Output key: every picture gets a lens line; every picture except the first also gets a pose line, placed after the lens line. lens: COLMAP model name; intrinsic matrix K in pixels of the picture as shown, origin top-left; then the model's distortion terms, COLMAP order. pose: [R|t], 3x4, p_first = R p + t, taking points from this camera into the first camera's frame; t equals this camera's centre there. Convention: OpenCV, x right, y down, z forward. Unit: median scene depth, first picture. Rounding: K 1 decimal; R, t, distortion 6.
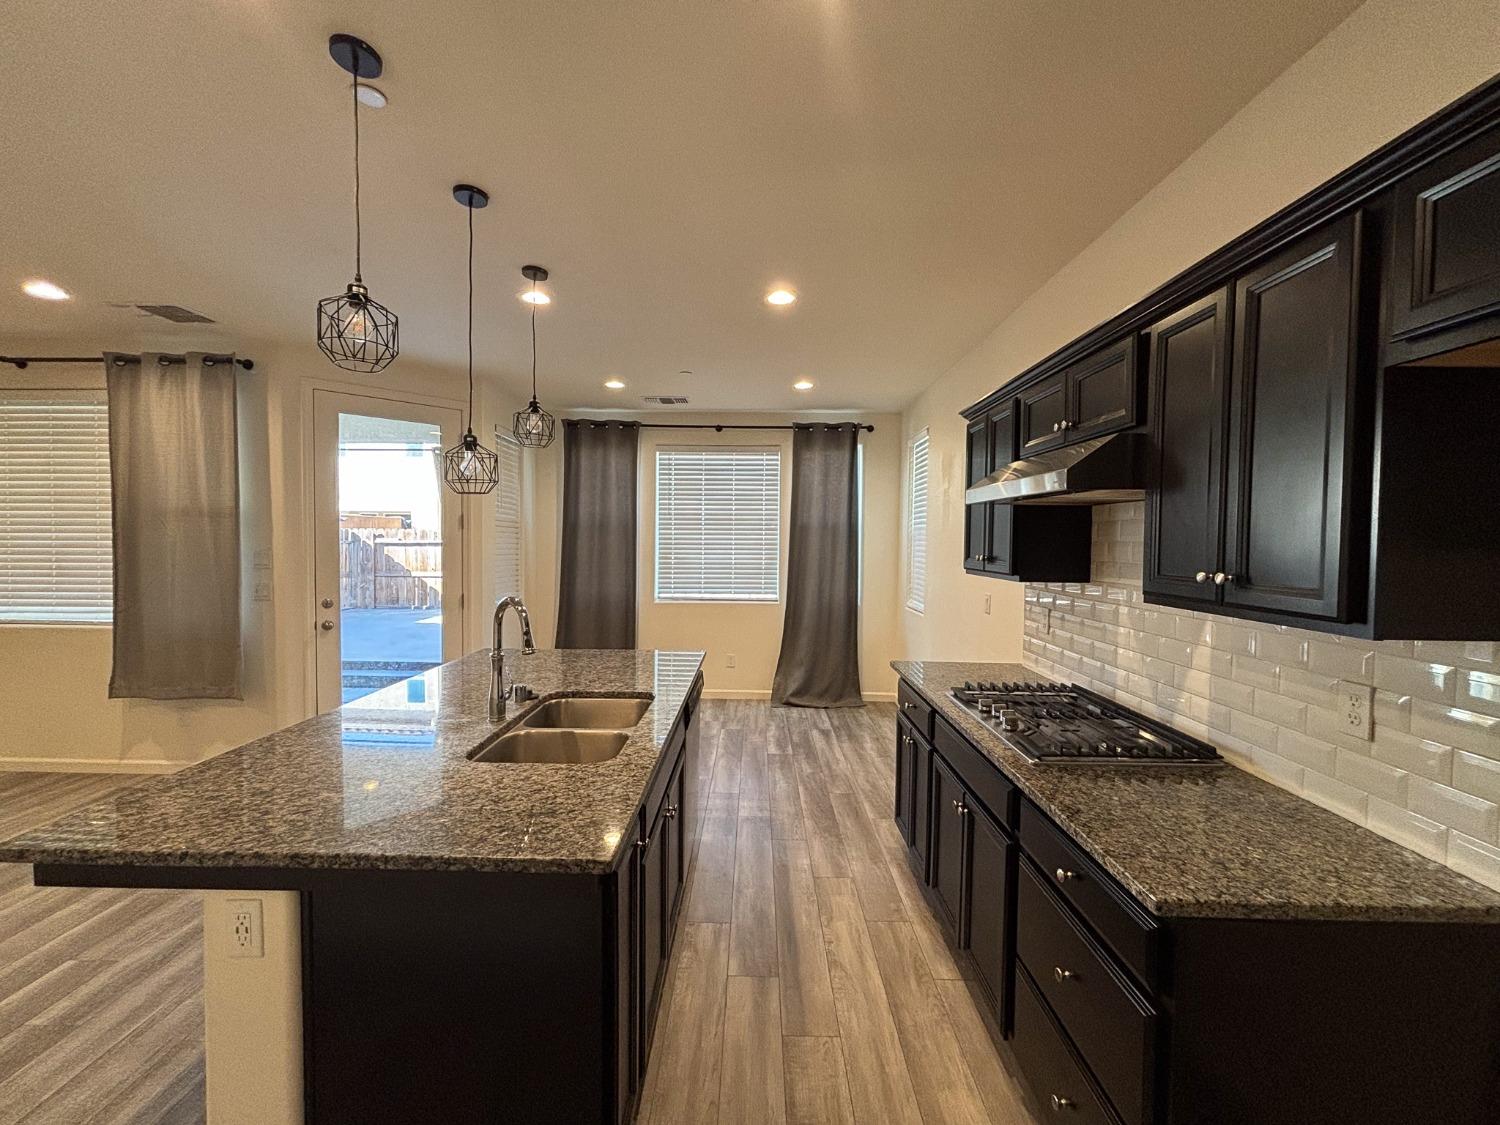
lens RADIAL K [[603.7, 0, 749.8], [0, 603.7, 553.9], [0, 0, 1]] dist [-0.000128, -0.000671]
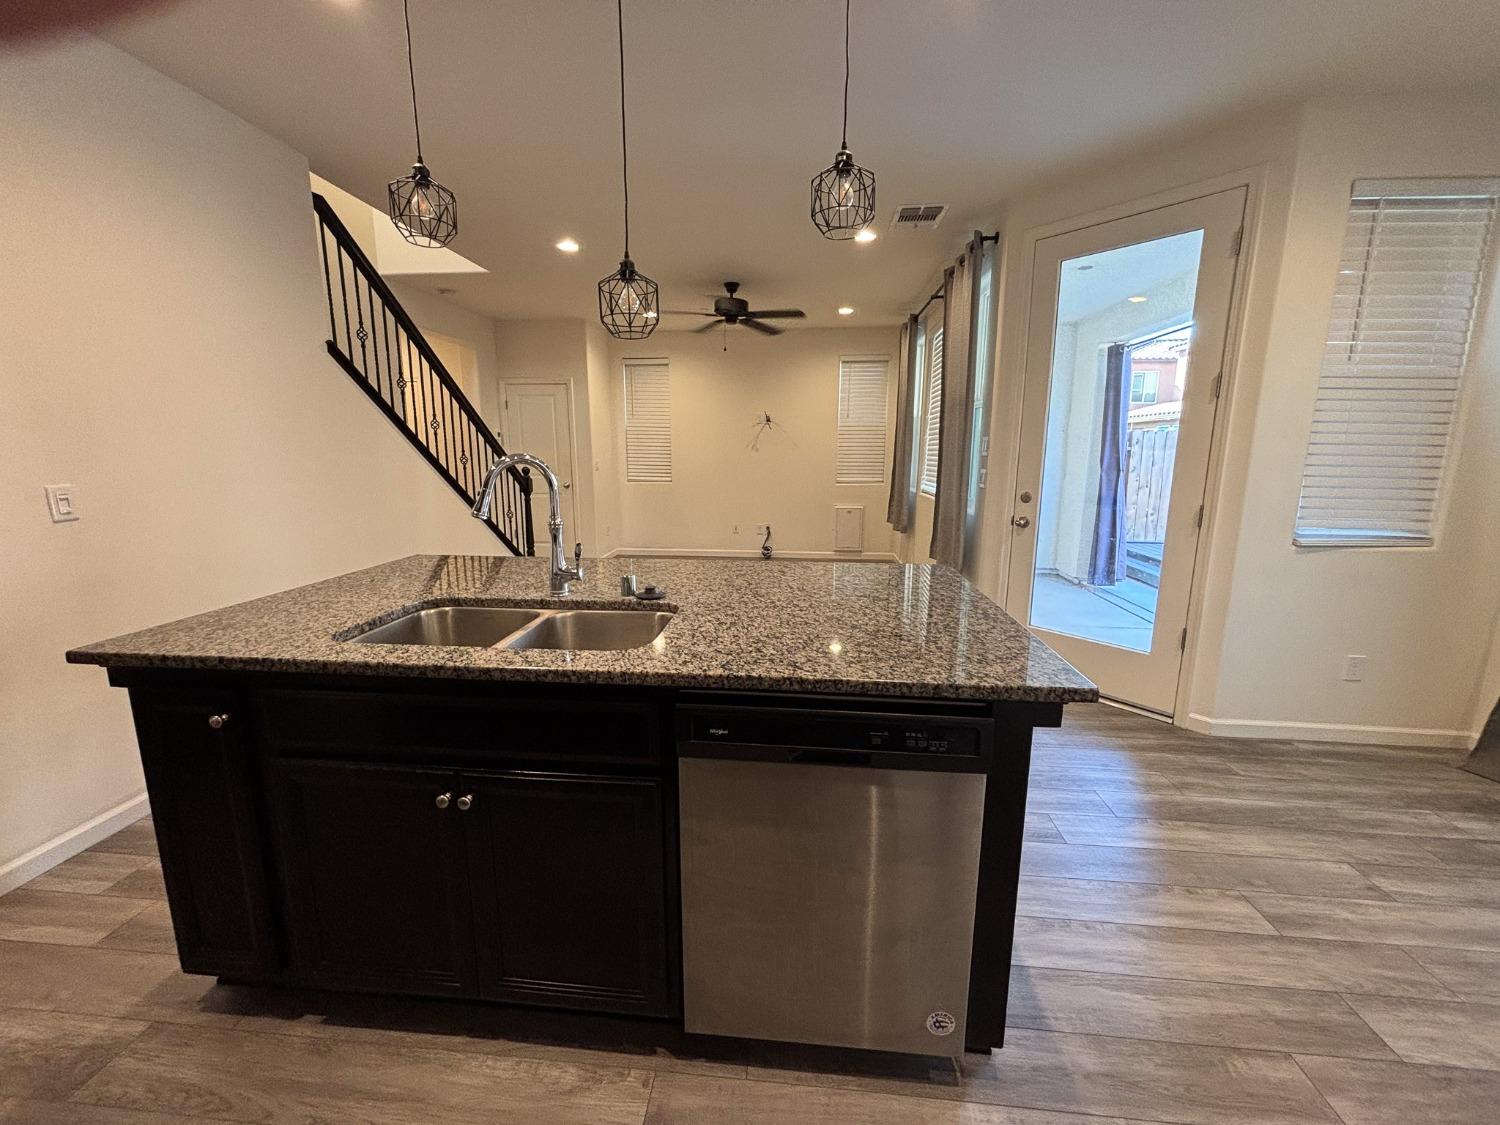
lens RADIAL K [[603.7, 0, 737.8], [0, 603.7, 558.3], [0, 0, 1]] dist [-0.000128, -0.000671]
pose [[-0.087455, 0.170491, -0.981471, 0.222729], [-0.027516, 0.984456, 0.173461, 0.029931], [0.995788, 0.042176, -0.081405, 0.694873]]
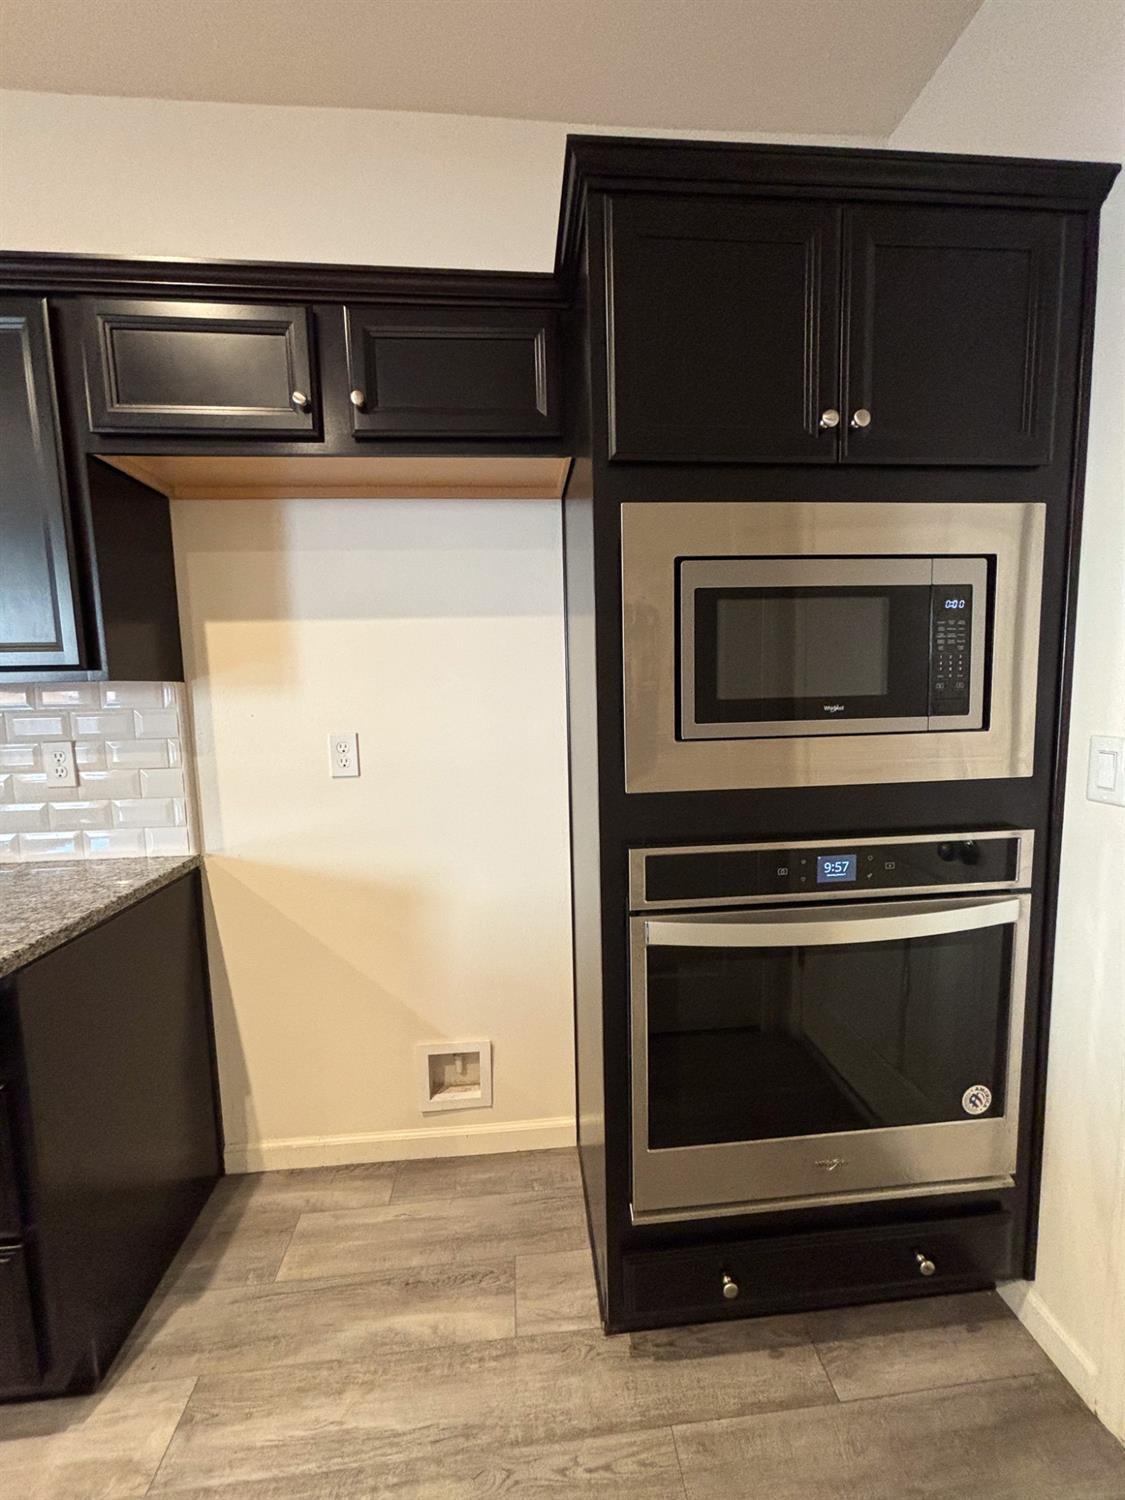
lens RADIAL K [[603.7, 0, 566.1], [0, 603.7, 751.7], [0, 0, 1]] dist [-0.000128, -0.000671]
pose [[-0.111682, -0.113288, 0.987265, -0.084790], [0.047099, 0.991761, 0.119132, 0.050495], [-0.992627, 0.059804, -0.105426, 0.057139]]
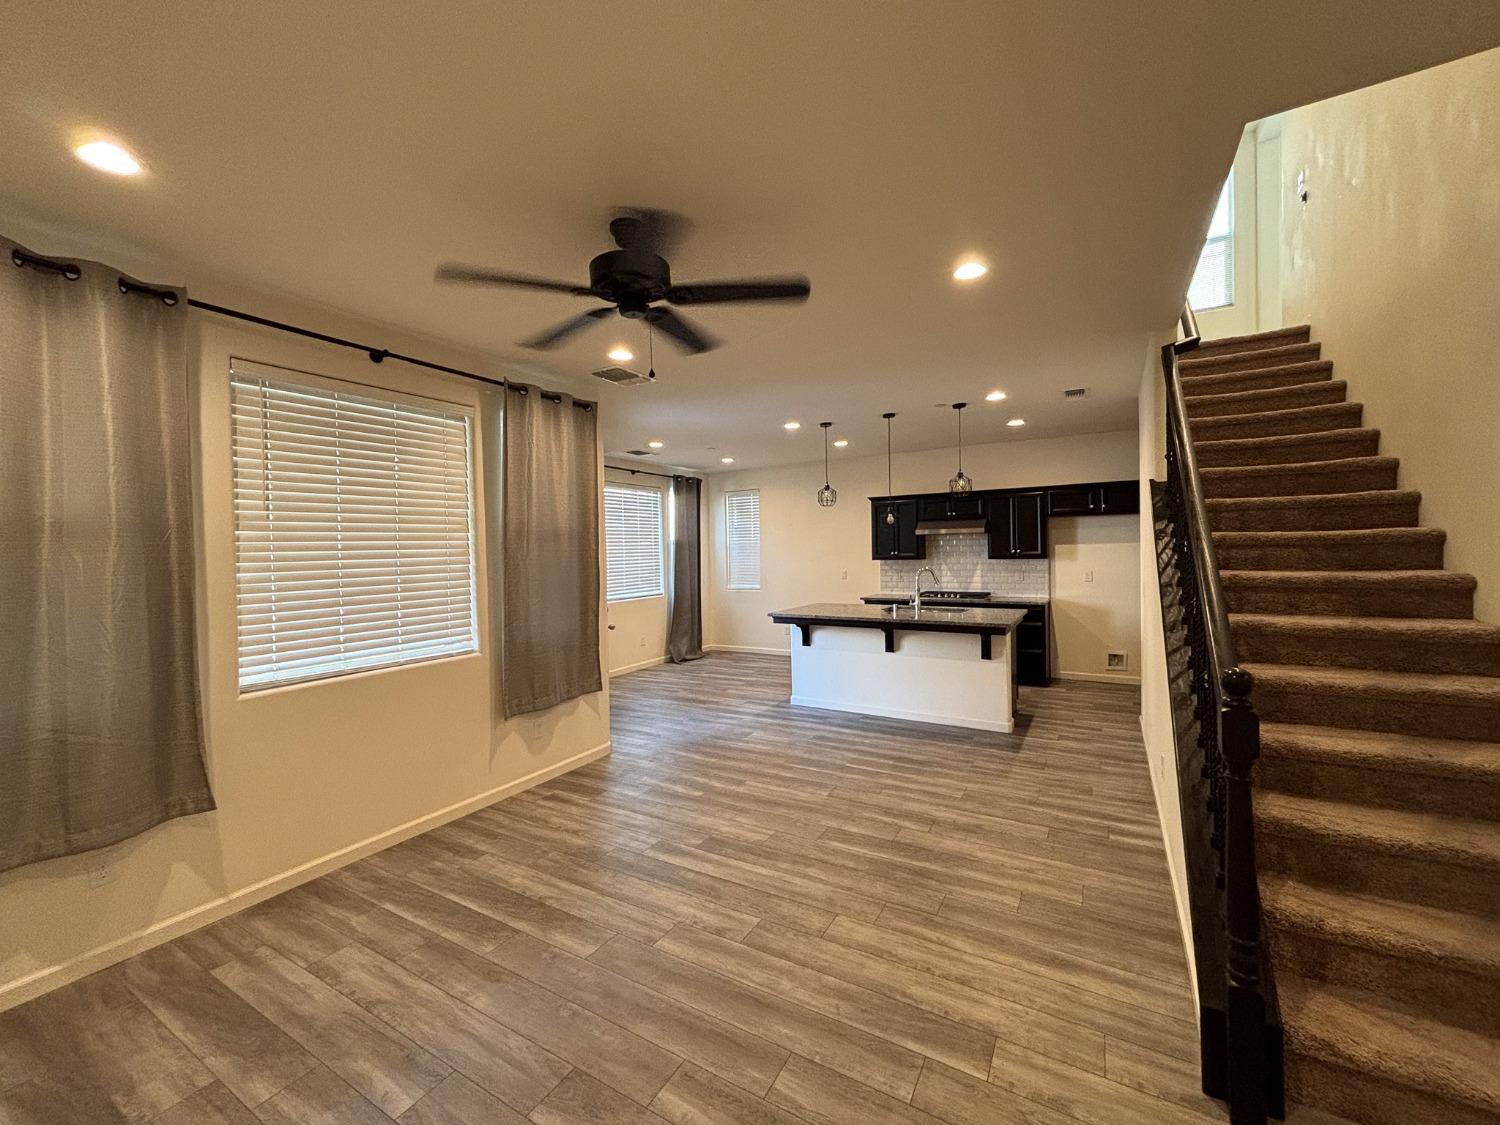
lens RADIAL K [[603.7, 0, 746.2], [0, 603.7, 554.9], [0, 0, 1]] dist [-0.000128, -0.000671]
pose [[0.499552, -0.027650, 0.865843, -1.681854], [0.046325, 0.998913, 0.005172, -0.021447], [-0.865045, 0.037526, 0.500290, 0.148314]]
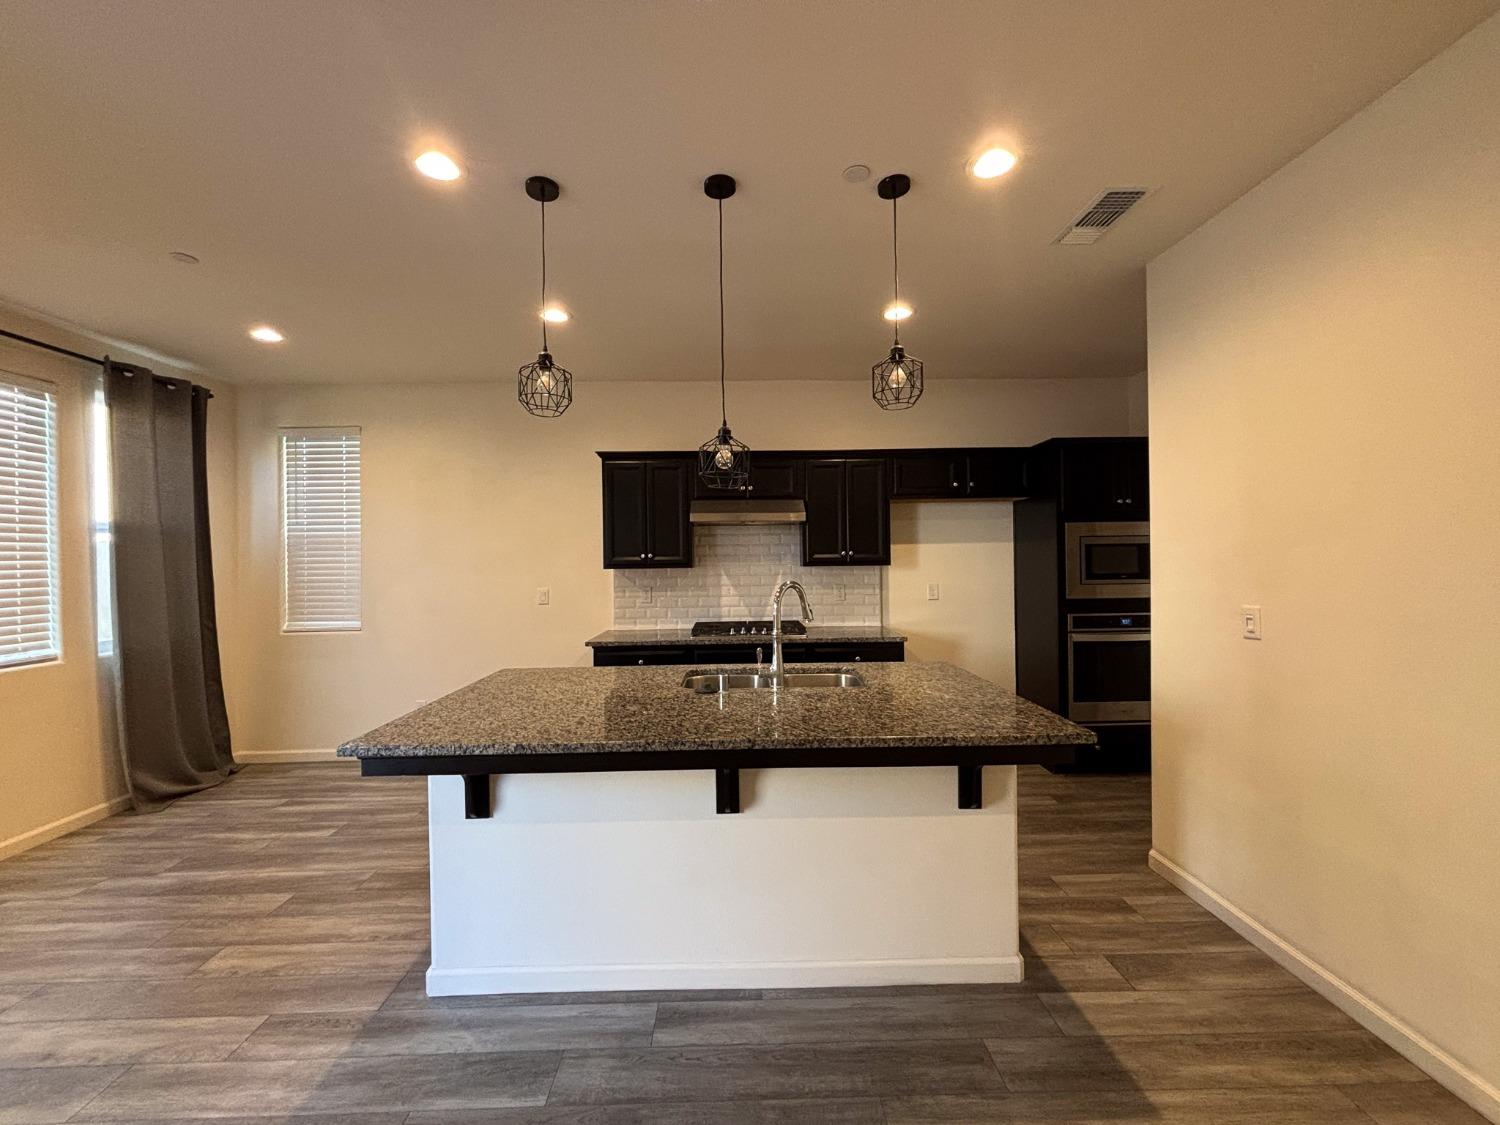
lens RADIAL K [[603.7, 0, 748.5], [0, 603.7, 556.3], [0, 0, 1]] dist [-0.000128, -0.000671]
pose [[-0.031608, -0.007610, 0.999471, -0.813878], [0.037810, 0.999246, 0.008804, 0.003292], [-0.998785, 0.038068, -0.031297, 0.564537]]
